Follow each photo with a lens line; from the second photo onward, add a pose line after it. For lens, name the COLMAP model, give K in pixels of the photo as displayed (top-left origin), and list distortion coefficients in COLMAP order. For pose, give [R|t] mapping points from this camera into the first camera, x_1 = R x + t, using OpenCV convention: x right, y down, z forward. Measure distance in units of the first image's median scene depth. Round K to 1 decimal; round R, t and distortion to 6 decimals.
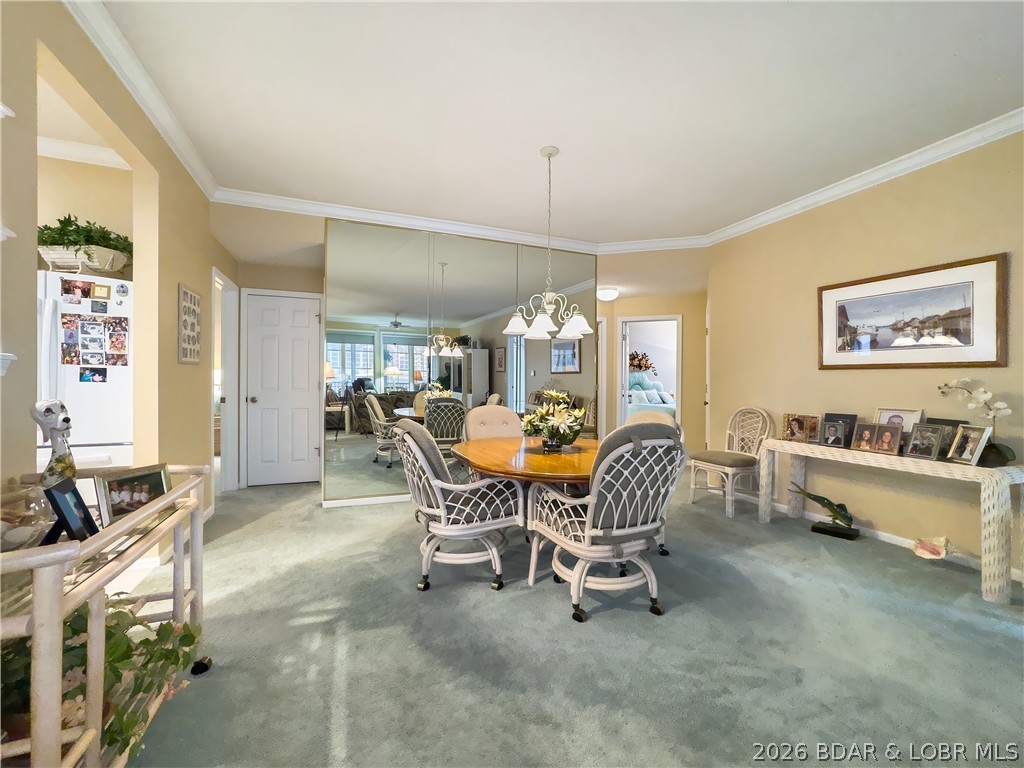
lens RADIAL K [[413.6, 0, 513.5], [0, 413.6, 380.6], [0, 0, 1]] dist [-0.024665, 0.000214]
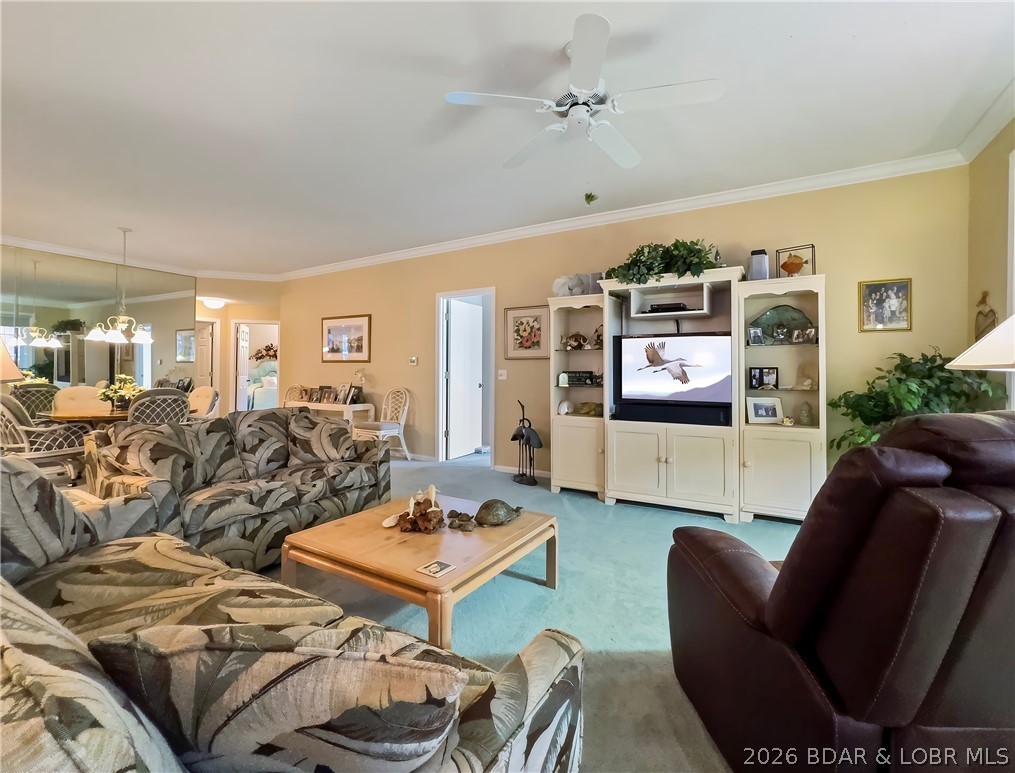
lens RADIAL K [[460.8, 0, 520.5], [0, 460.8, 365.8], [0, 0, 1]] dist [-0.032772, 0.020181]
pose [[0.805884, 0.002376, 0.592068, 0.322073], [0.000348, 0.999990, -0.004487, -0.004221], [-0.592073, 0.003823, 0.805875, -1.563580]]
